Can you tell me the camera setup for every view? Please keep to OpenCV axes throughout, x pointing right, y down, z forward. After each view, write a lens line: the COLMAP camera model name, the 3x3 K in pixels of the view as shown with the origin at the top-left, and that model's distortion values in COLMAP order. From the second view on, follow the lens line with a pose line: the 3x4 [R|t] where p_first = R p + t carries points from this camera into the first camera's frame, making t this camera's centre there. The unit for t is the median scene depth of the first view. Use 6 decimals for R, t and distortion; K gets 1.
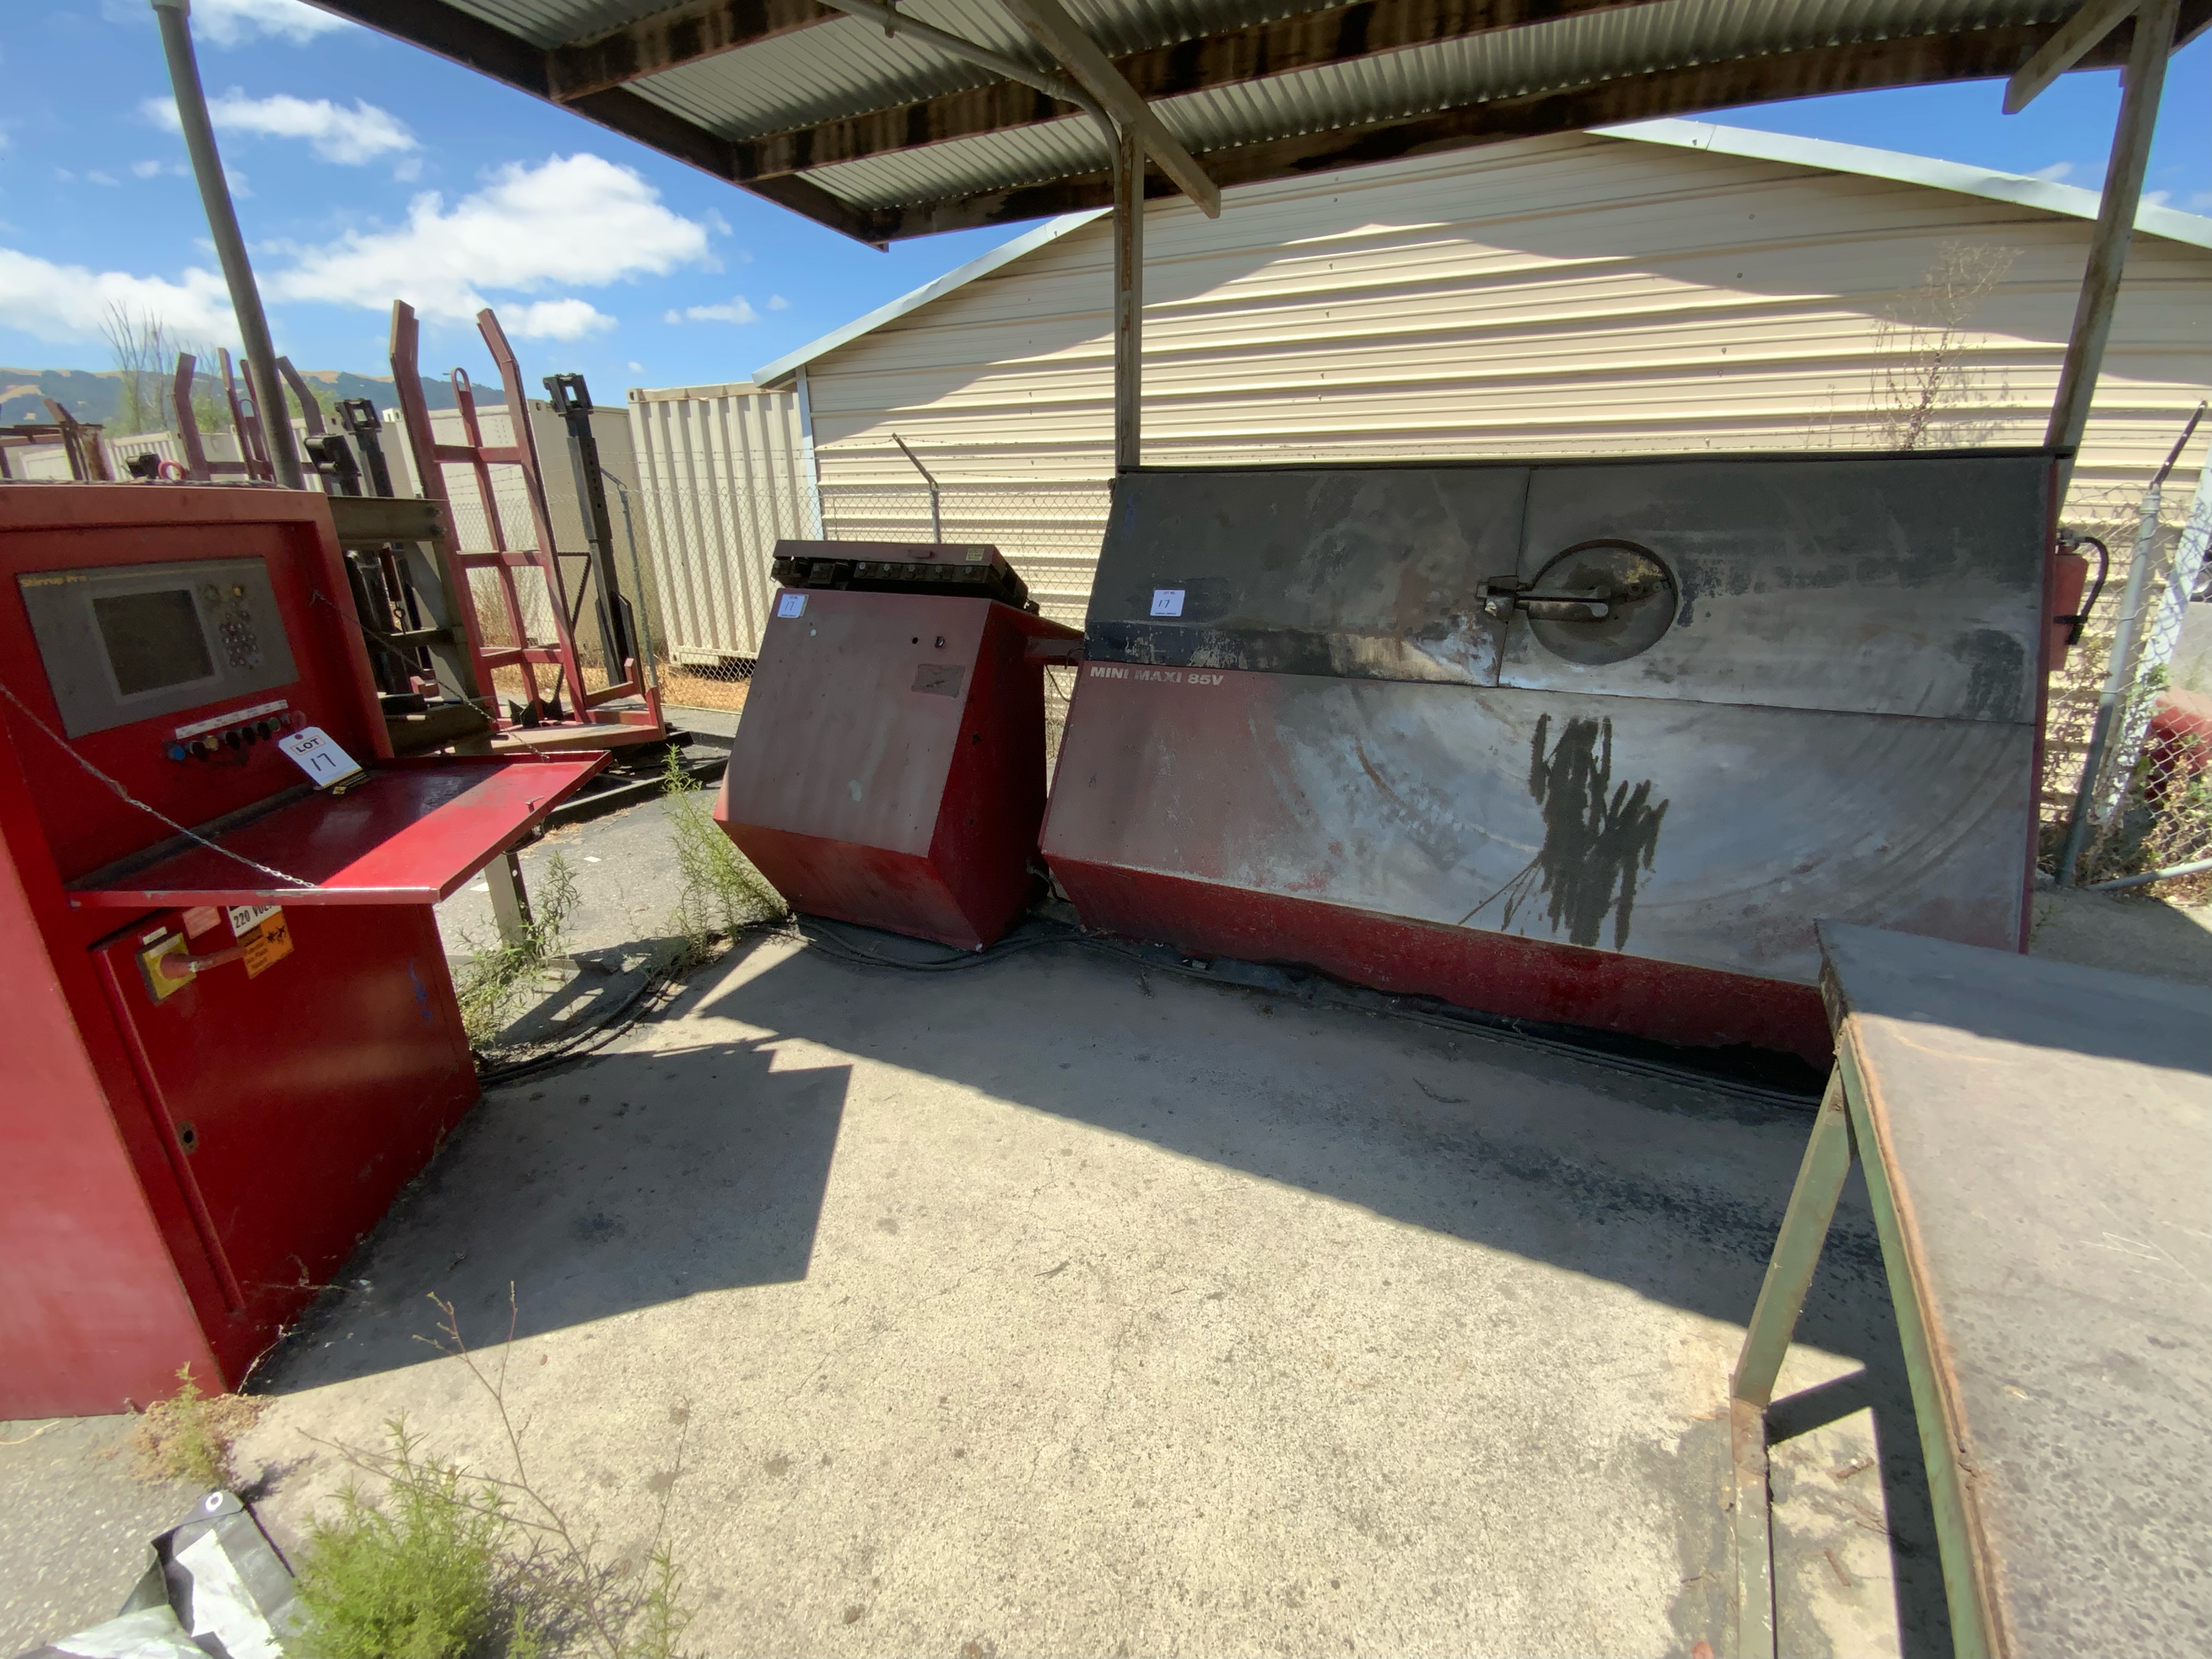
lens RADIAL K [[892.9, 0, 1106.0], [0, 892.9, 829.5], [0, 0, 1]] dist [-0.003394, 0.000367]
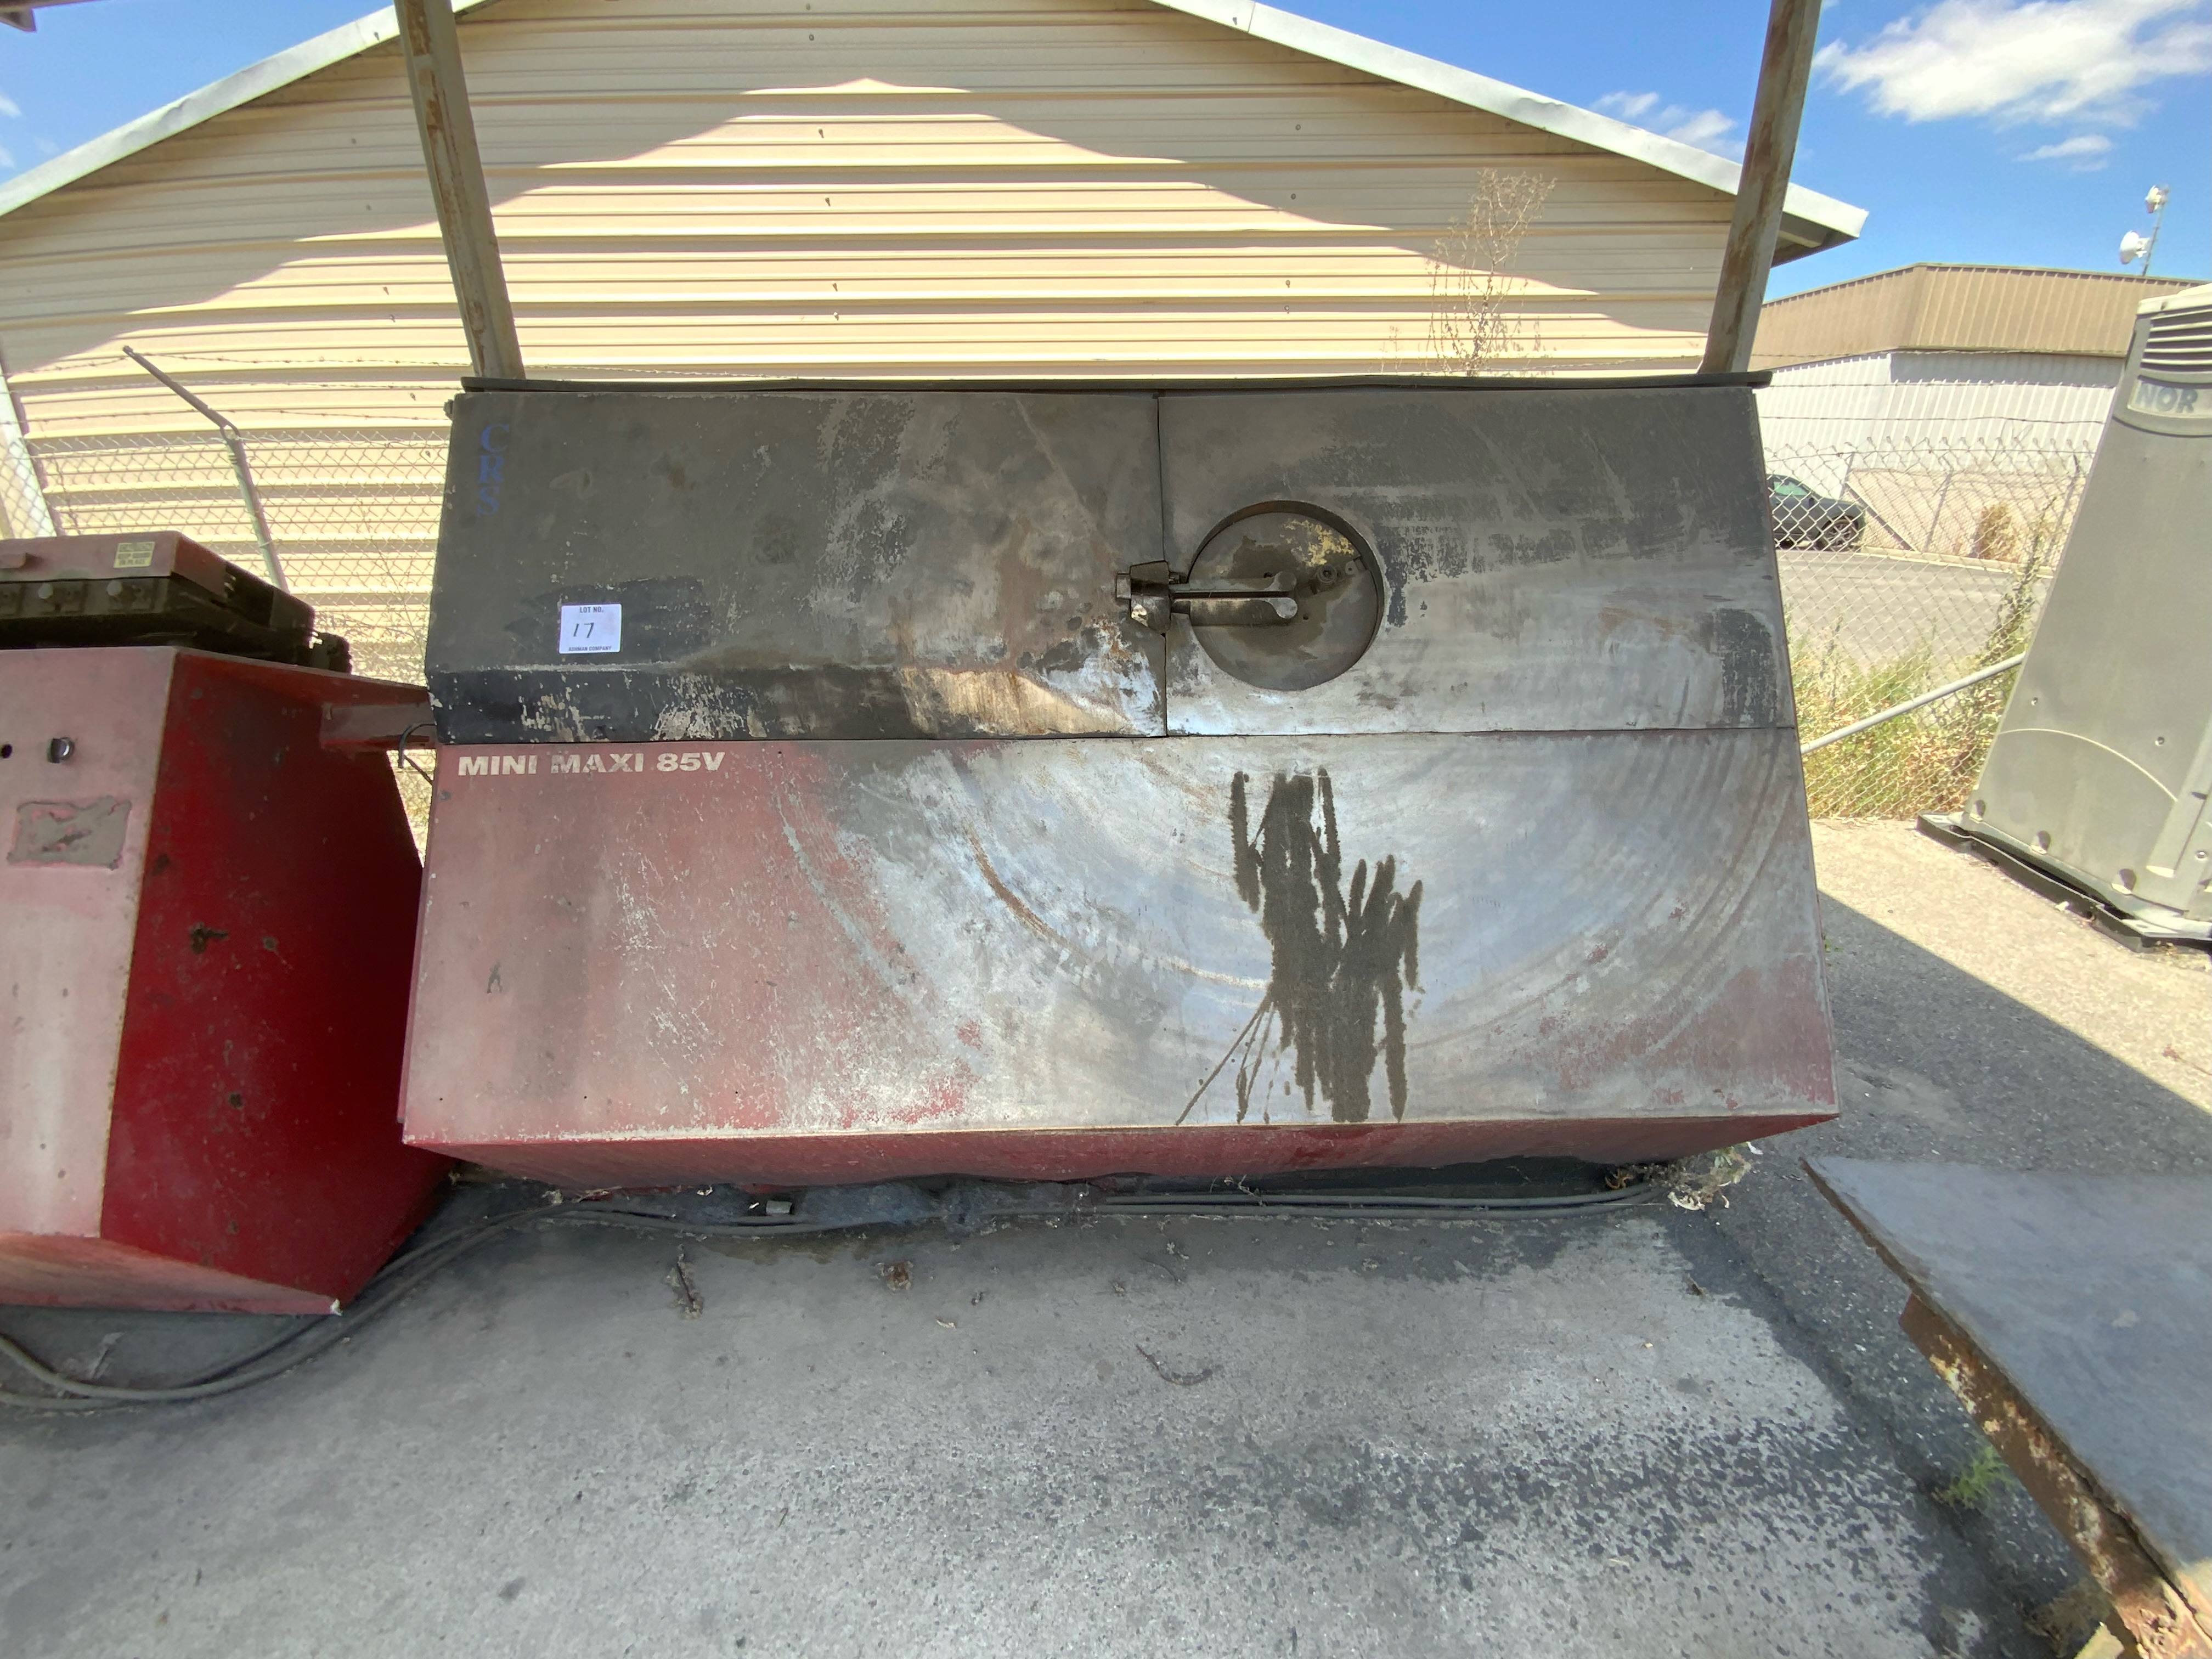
lens RADIAL K [[894.3, 0, 1103.6], [0, 894.3, 839.2], [0, 0, 1]] dist [0.031413, -0.023379]
pose [[0.899392, -0.165516, 0.404597, 0.123496], [0.150440, 0.986206, 0.069027, -0.139350], [-0.410441, -0.001215, 0.911886, 0.432072]]
